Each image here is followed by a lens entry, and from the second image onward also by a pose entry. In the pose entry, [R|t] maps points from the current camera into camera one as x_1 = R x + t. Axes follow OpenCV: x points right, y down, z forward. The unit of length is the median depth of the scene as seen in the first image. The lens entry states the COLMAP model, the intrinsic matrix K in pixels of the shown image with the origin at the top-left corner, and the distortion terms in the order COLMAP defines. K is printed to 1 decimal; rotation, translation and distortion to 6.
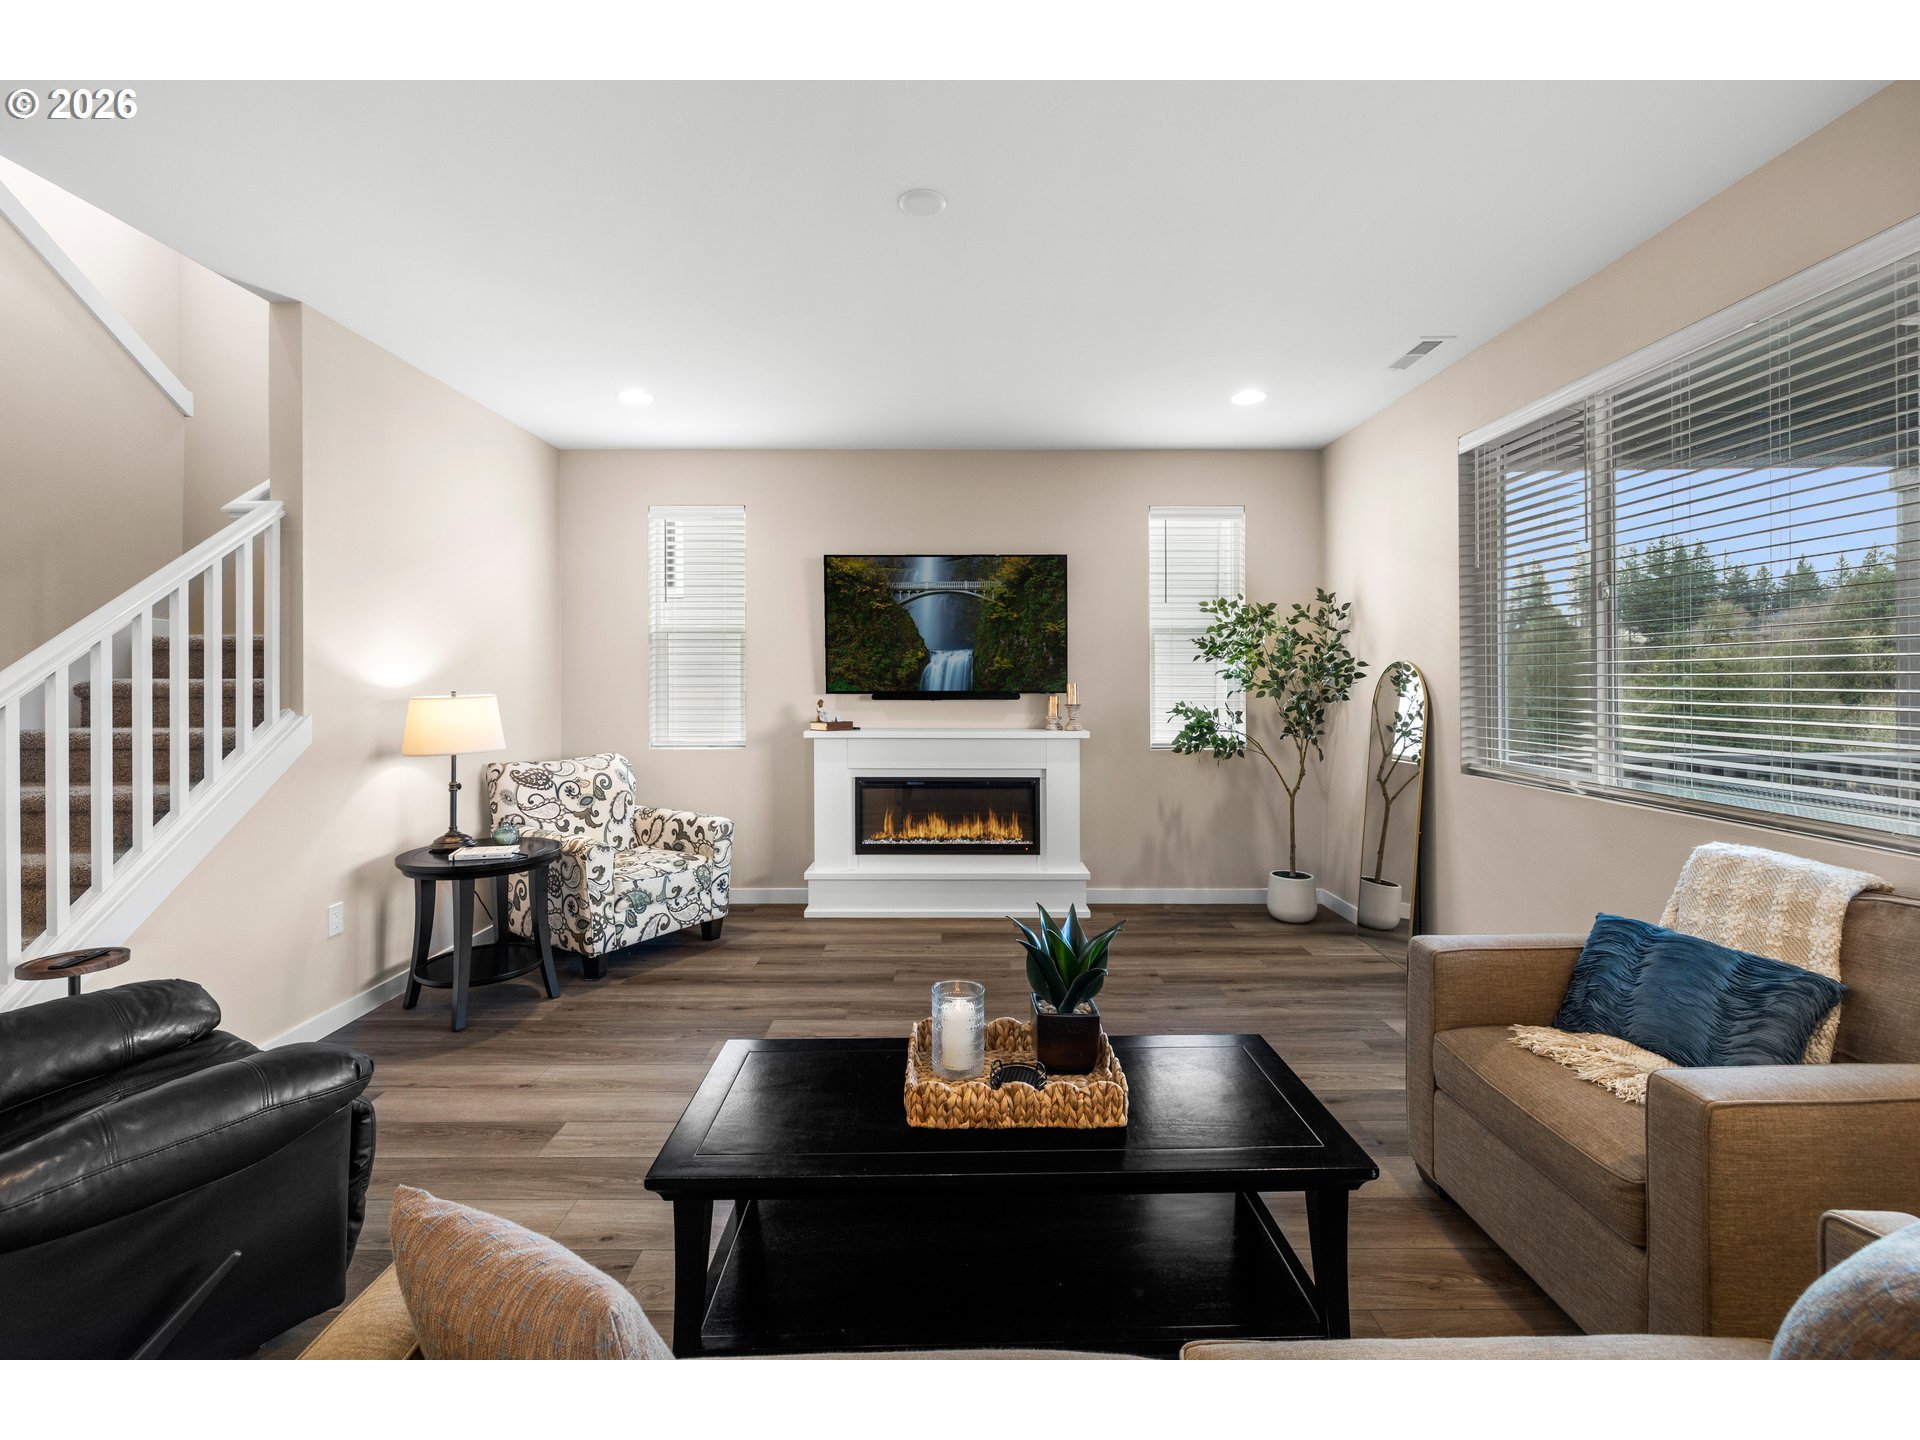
lens RADIAL K [[806.6, 0, 951.2], [0, 806.6, 685.8], [0, 0, 1]] dist [-0.000359, 0.000011]
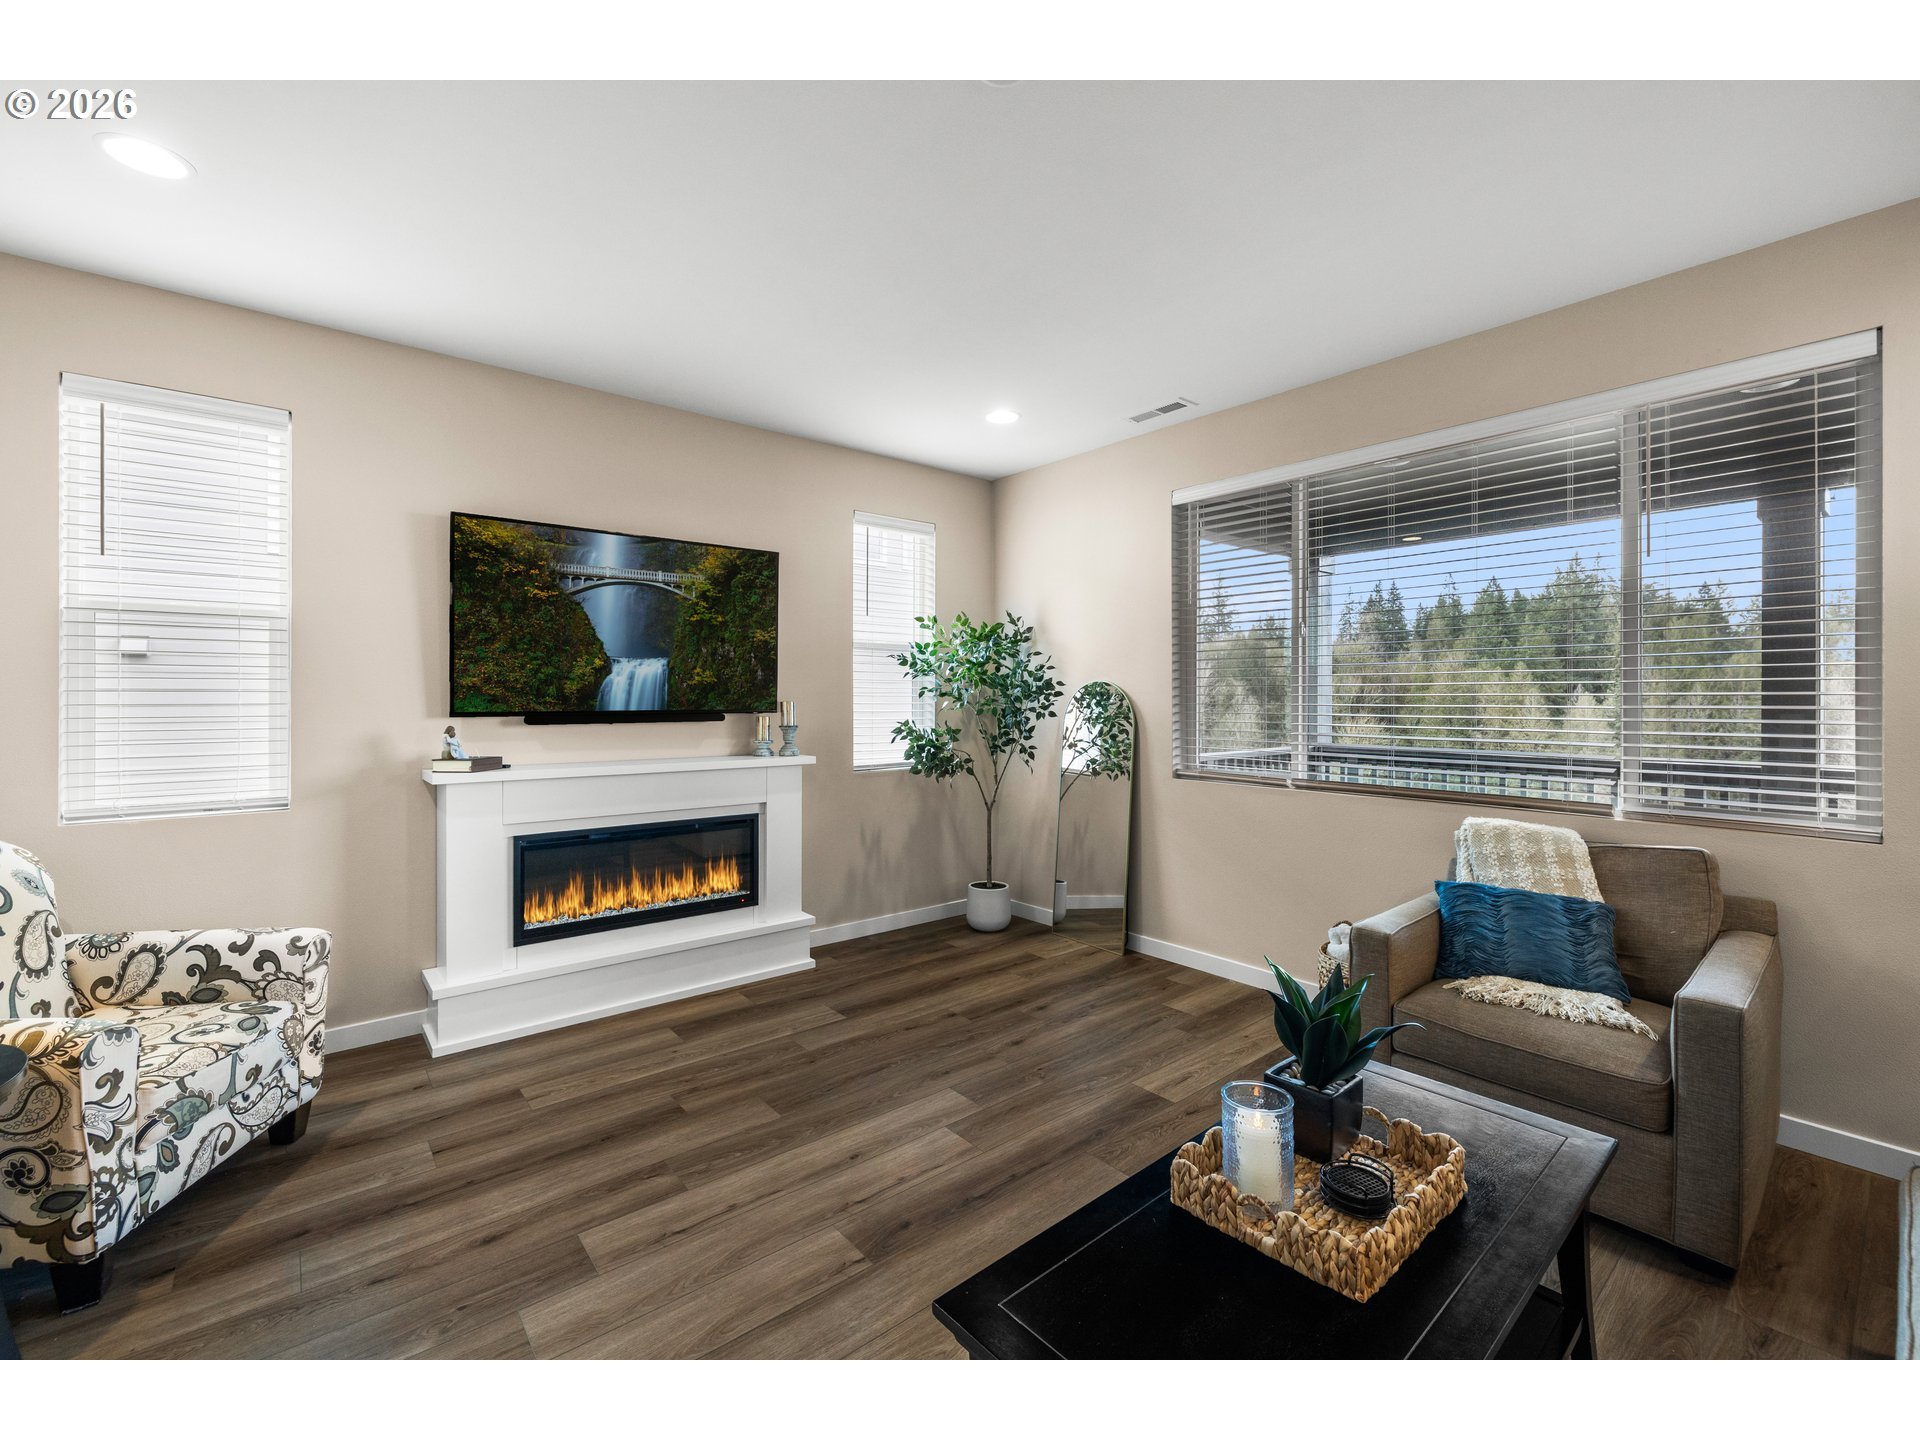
lens RADIAL K [[806.6, 0, 961.5], [0, 806.6, 702.6], [0, 0, 1]] dist [-0.000359, 0.000011]
pose [[0.774086, -0.002243, 0.633076, -0.260070], [0.002332, 0.999997, 0.000691, -0.001851], [-0.633076, 0.000942, 0.774089, 0.214535]]
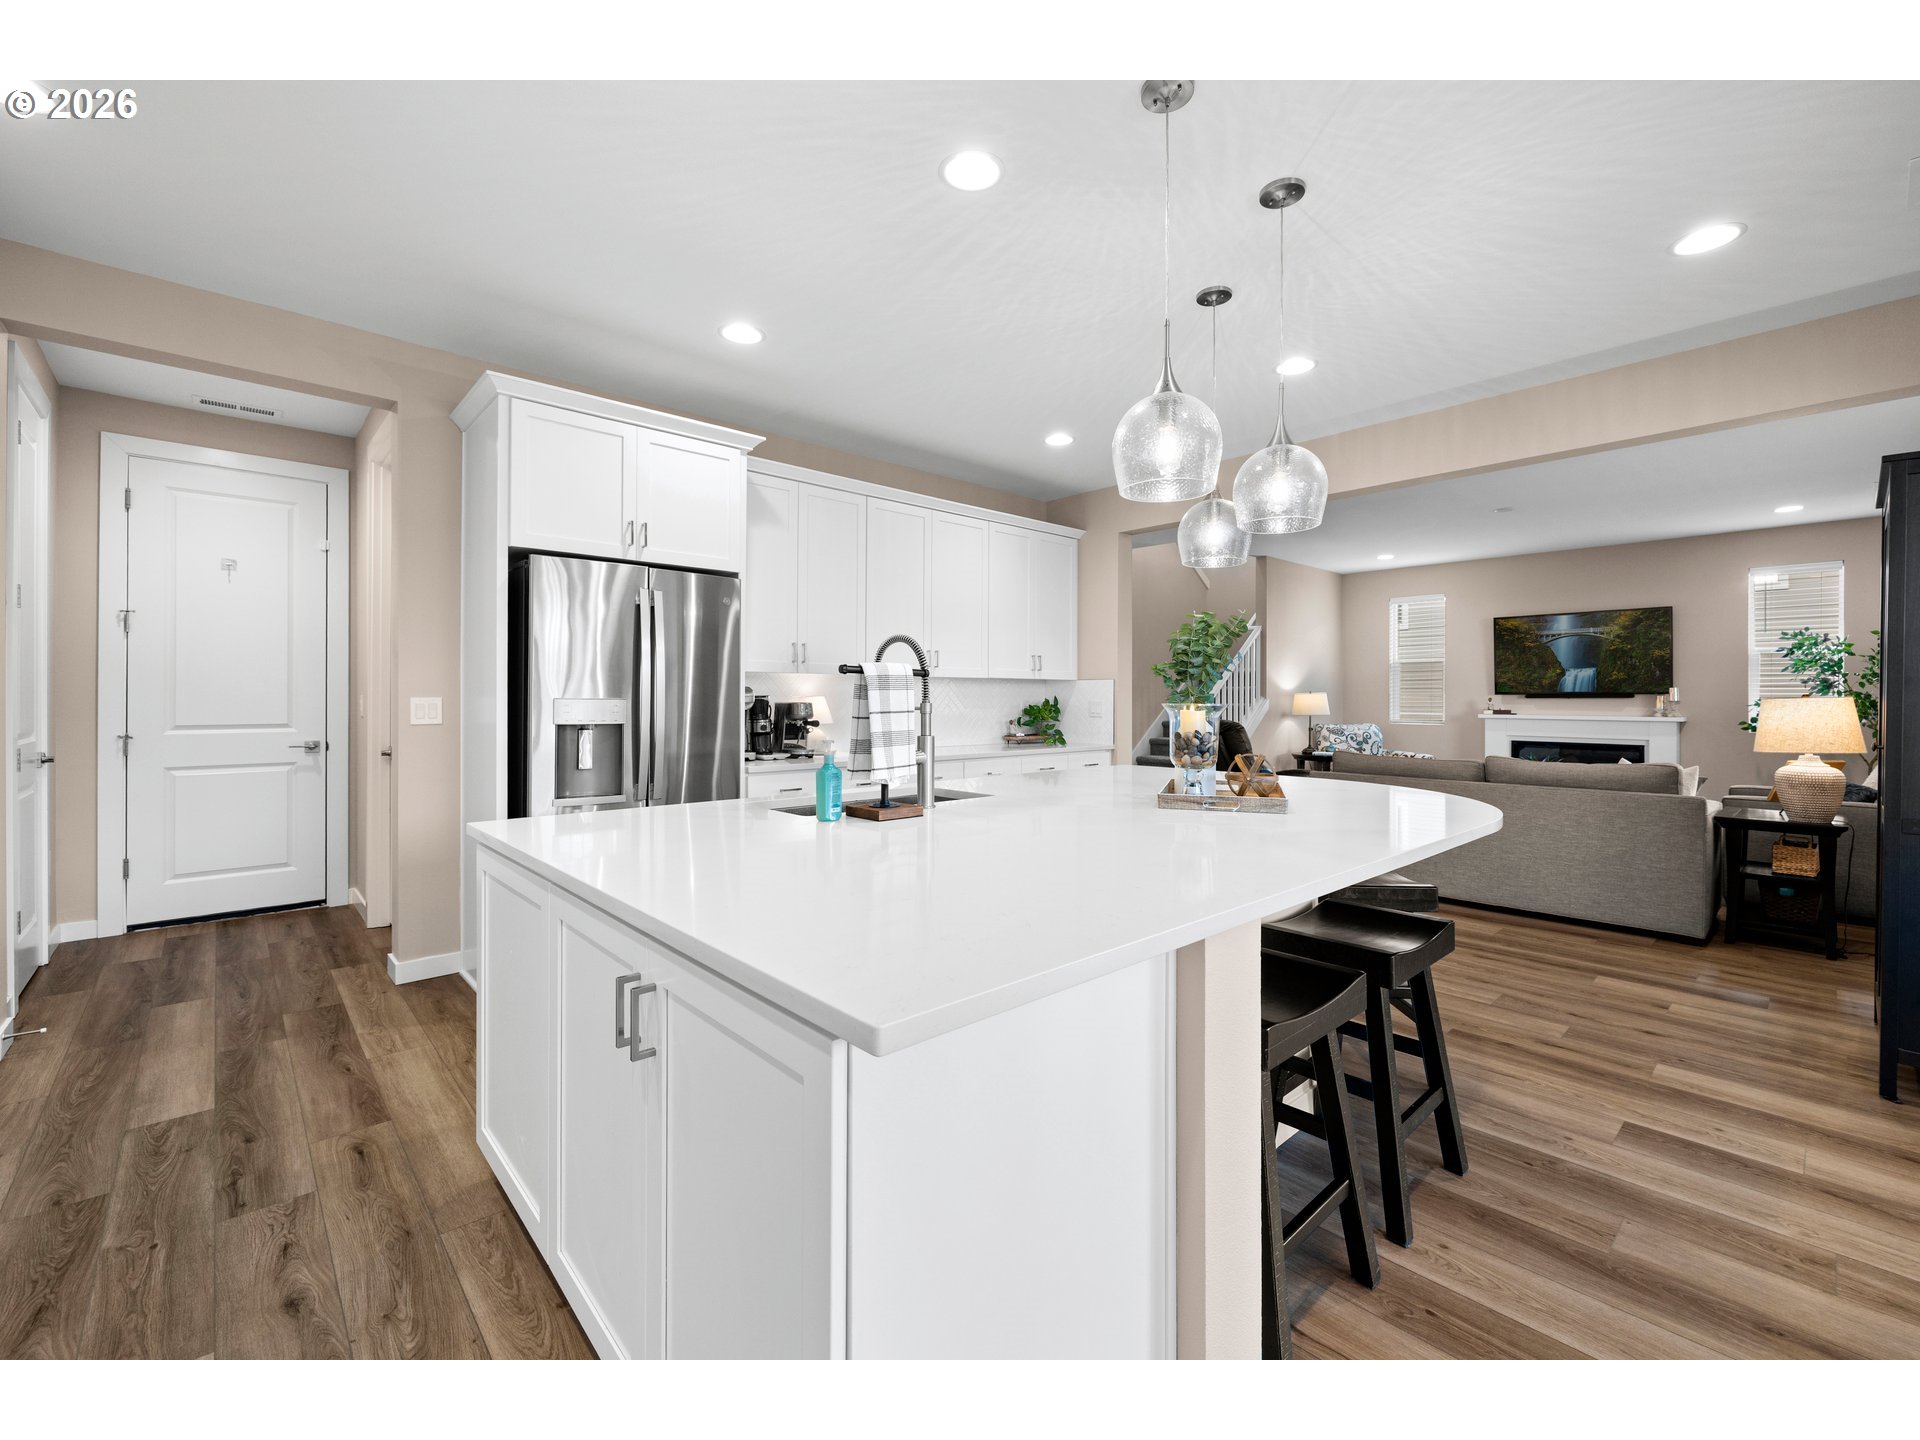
lens RADIAL K [[806.6, 0, 962.0], [0, 806.6, 708.0], [0, 0, 1]] dist [-0.000359, 0.000011]
pose [[0.670141, 0.011601, -0.742143, 0.402590], [-0.003905, 0.999919, 0.012104, 0.024077], [0.742223, -0.005213, 0.670132, -1.143965]]
